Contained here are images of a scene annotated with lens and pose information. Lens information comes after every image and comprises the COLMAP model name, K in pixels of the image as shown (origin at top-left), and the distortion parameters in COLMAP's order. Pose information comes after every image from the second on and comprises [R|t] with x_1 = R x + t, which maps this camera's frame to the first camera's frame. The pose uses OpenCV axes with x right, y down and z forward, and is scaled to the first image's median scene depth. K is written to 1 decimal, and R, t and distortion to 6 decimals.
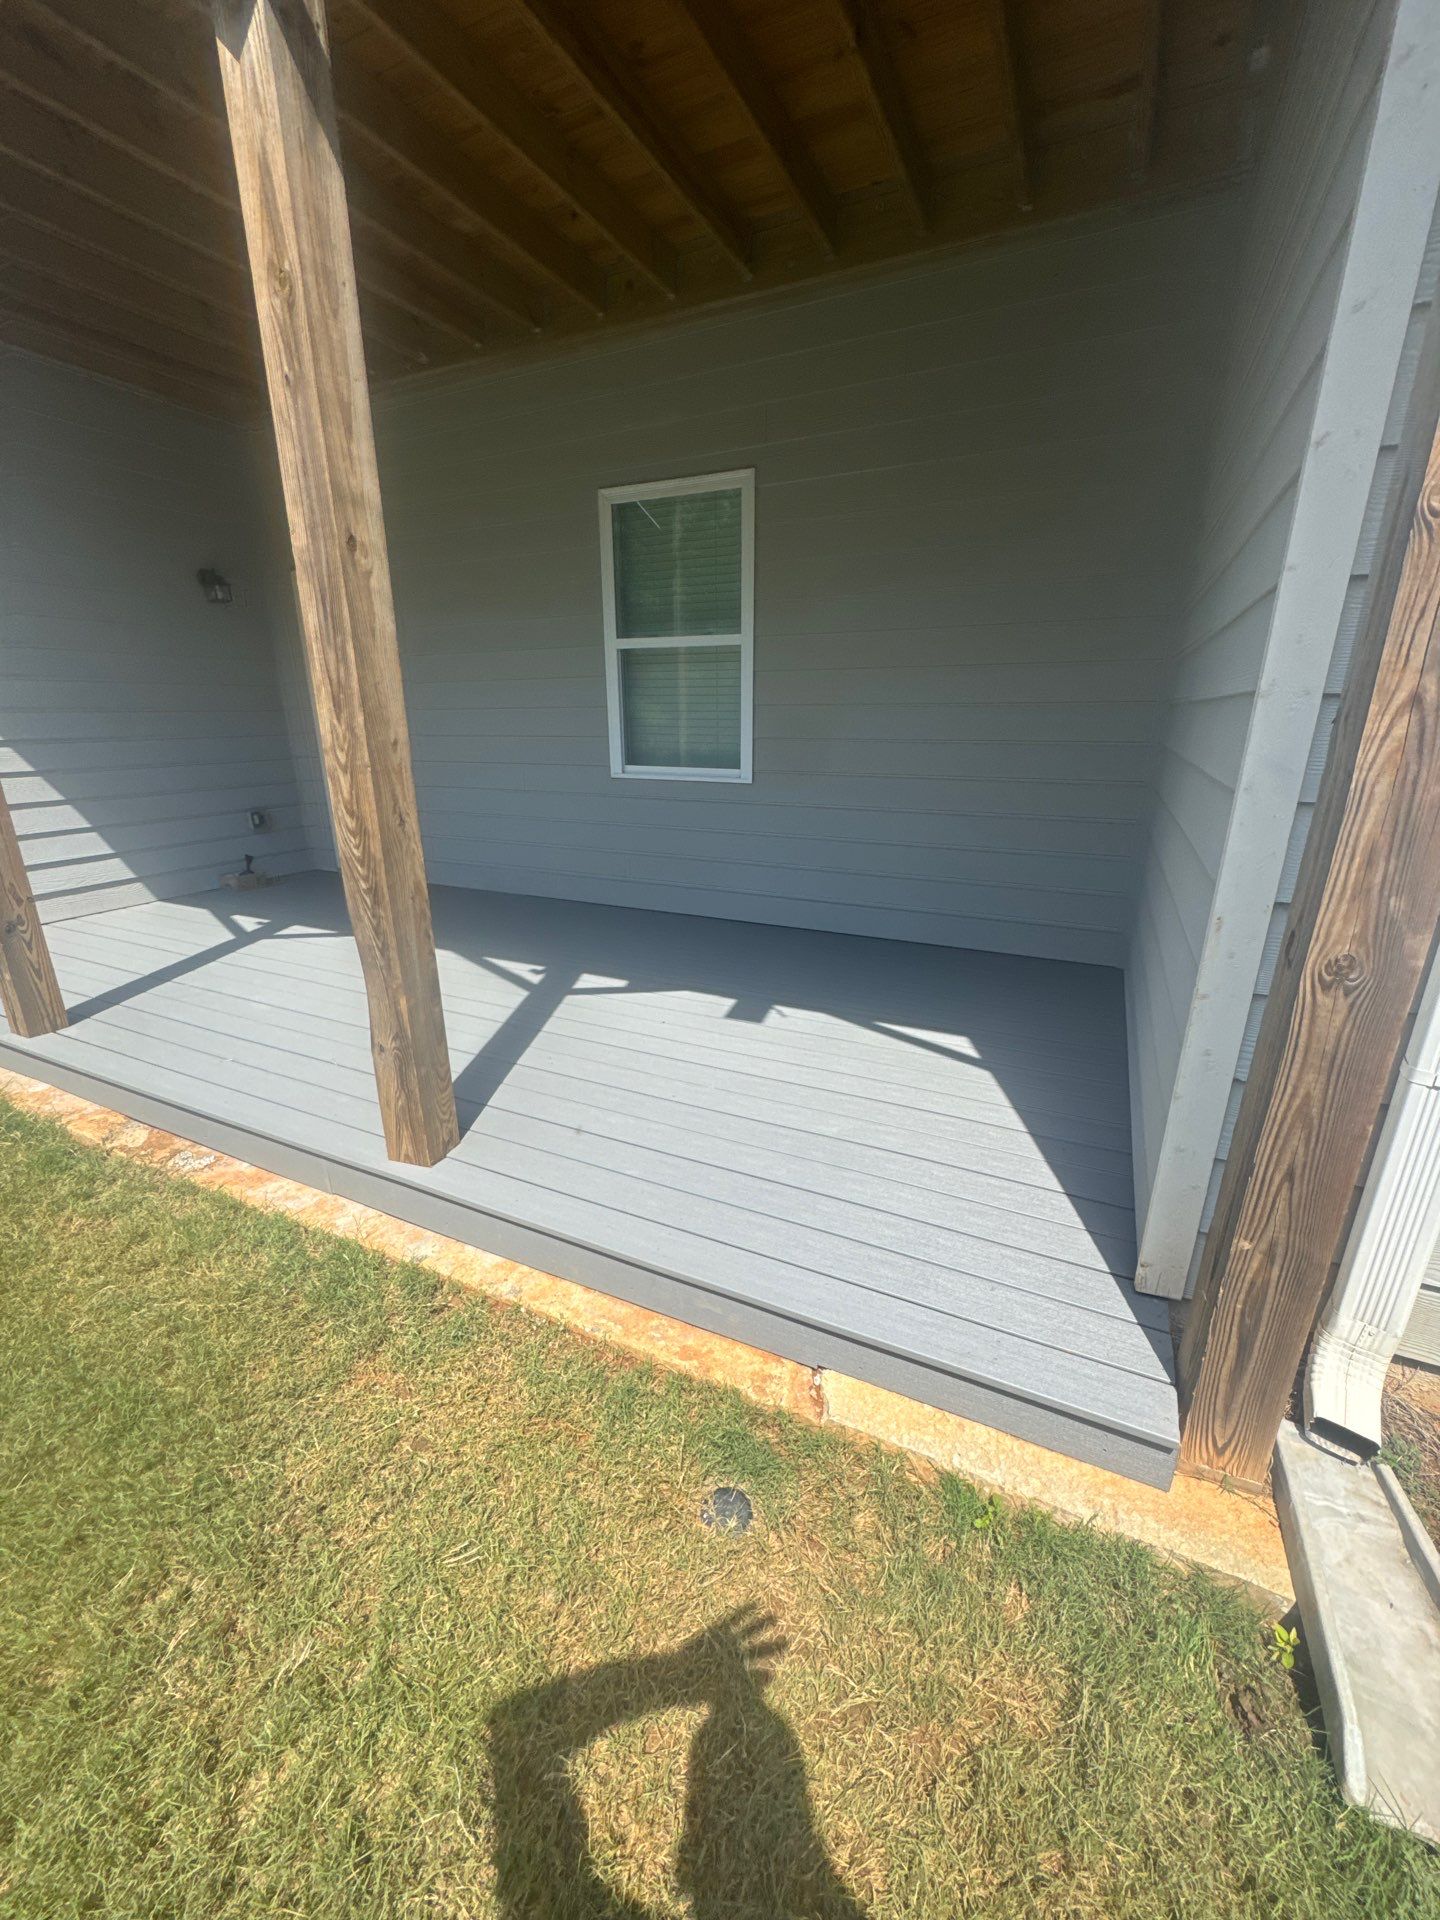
lens RADIAL K [[765.2, 0, 723.1], [0, 765.2, 960.2], [0, 0, 1]] dist [-0.003418, 0.000411]
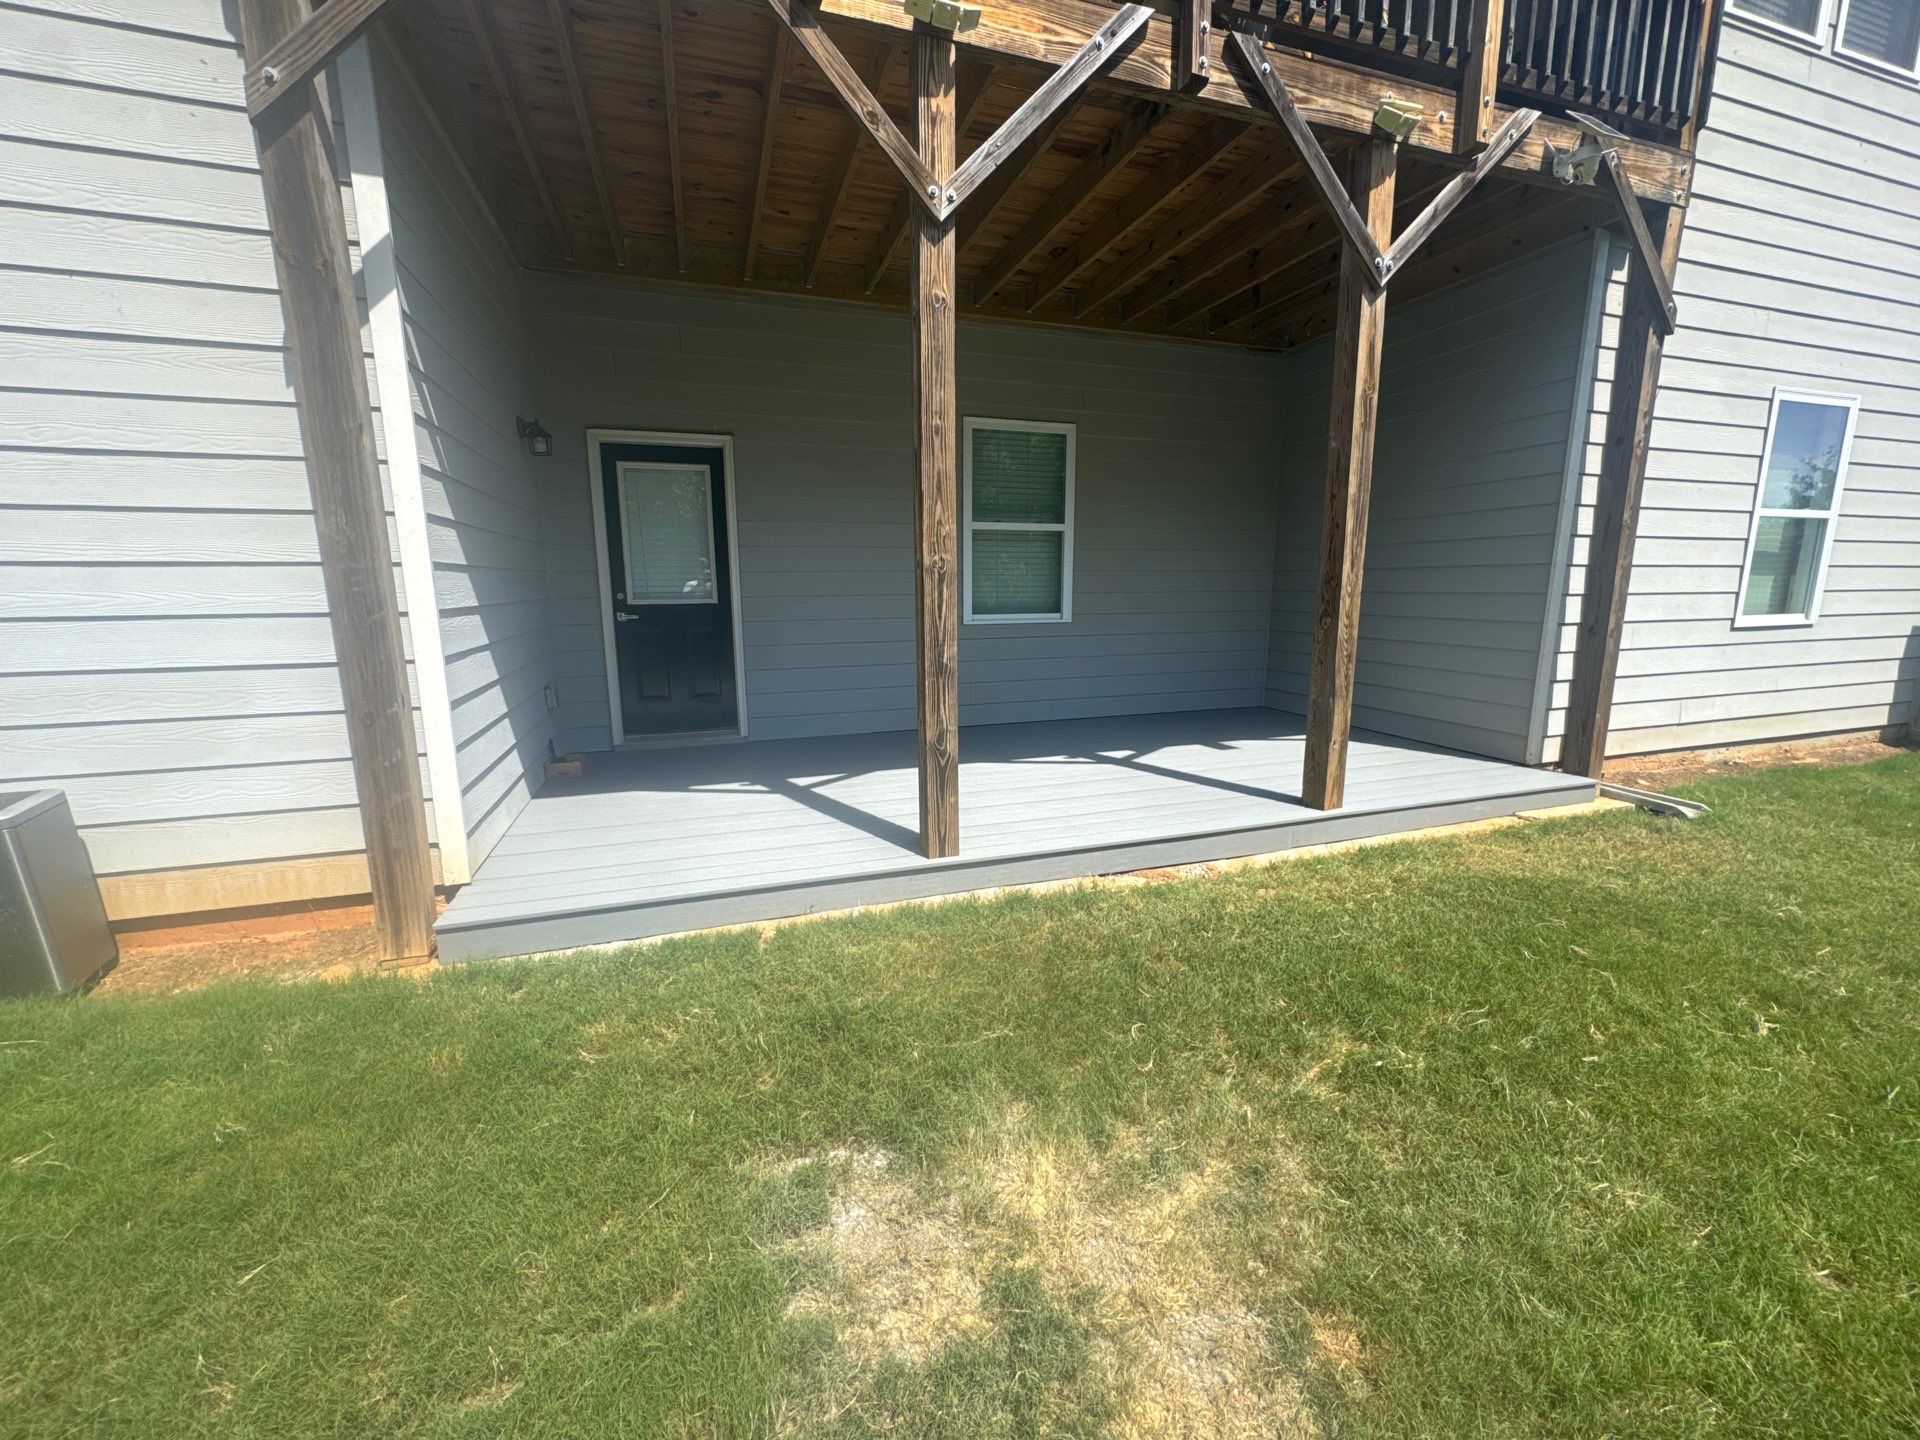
lens RADIAL K [[765.2, 0, 958.6], [0, 765.2, 722.6], [0, 0, 1]] dist [-0.003418, 0.000411]
pose [[0.721292, -0.129322, 0.680451, -2.690205], [0.219715, 0.974396, -0.047716, -0.051839], [-0.656859, 0.183923, 0.731238, 0.260162]]
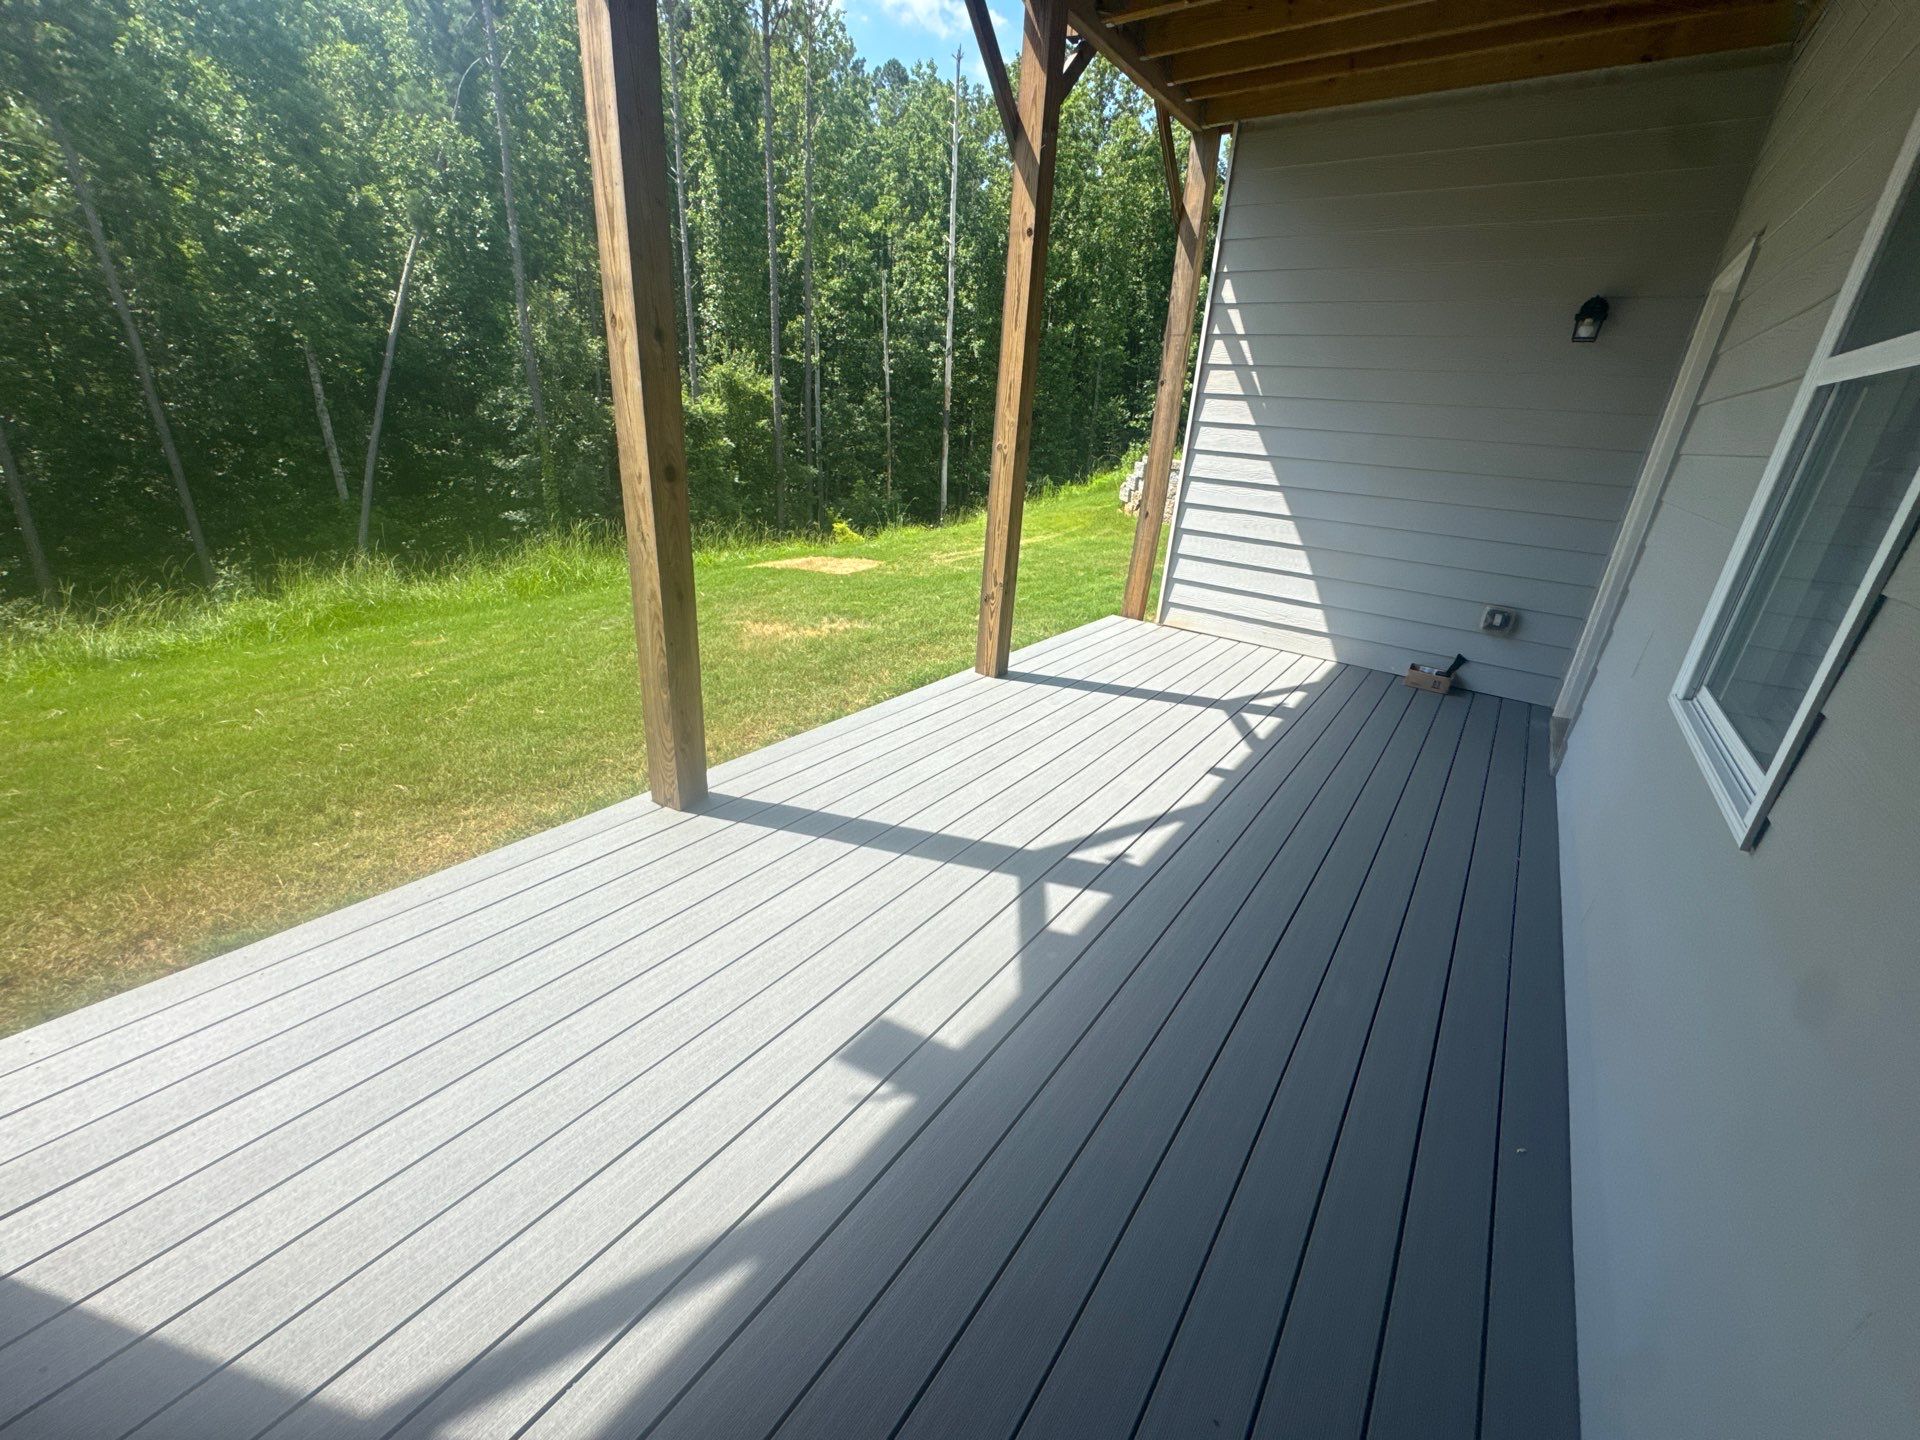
lens RADIAL K [[765.2, 0, 958.5], [0, 765.2, 720.8], [0, 0, 1]] dist [-0.003418, 0.000411]
pose [[-0.181281, 0.361666, -0.914513, 0.784918], [-0.364728, 0.838877, 0.404053, -0.661069], [0.913297, 0.406795, -0.020163, 1.706185]]
